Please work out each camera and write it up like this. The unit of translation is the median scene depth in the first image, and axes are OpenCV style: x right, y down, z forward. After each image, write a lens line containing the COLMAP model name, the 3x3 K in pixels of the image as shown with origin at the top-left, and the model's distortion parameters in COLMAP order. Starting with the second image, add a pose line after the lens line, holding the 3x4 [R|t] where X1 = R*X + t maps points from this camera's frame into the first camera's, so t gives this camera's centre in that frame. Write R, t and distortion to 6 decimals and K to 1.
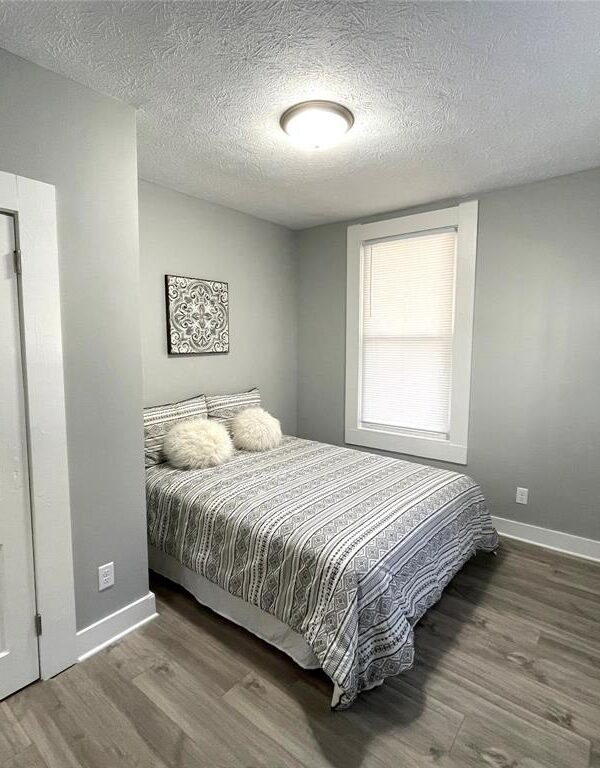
lens RADIAL K [[415.4, 0, 301.7], [0, 415.4, 384.3], [0, 0, 1]] dist [-0.005540, 0.002617]
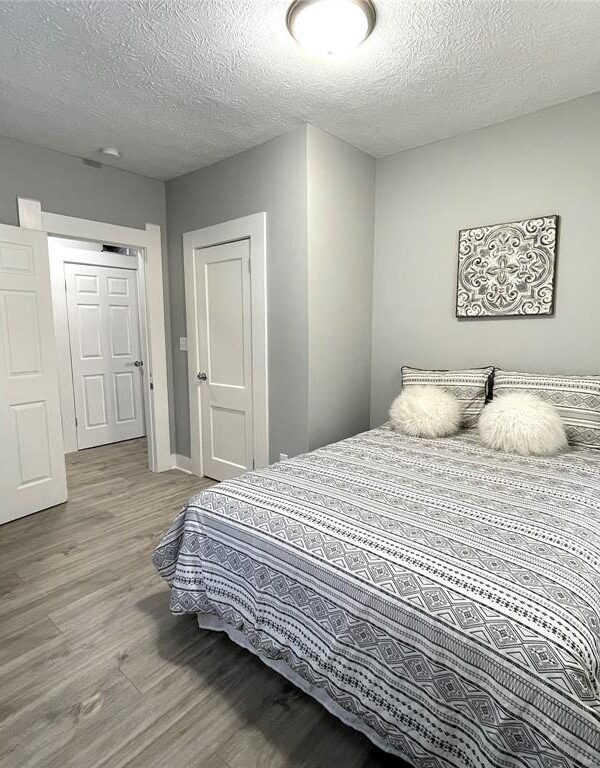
lens RADIAL K [[415.4, 0, 299.4], [0, 415.4, 382.4], [0, 0, 1]] dist [-0.005540, 0.002617]
pose [[-0.035695, 0.128522, -0.991064, 0.618504], [-0.095899, 0.986679, 0.131407, -0.016469], [0.994751, 0.099733, -0.022895, 0.668977]]
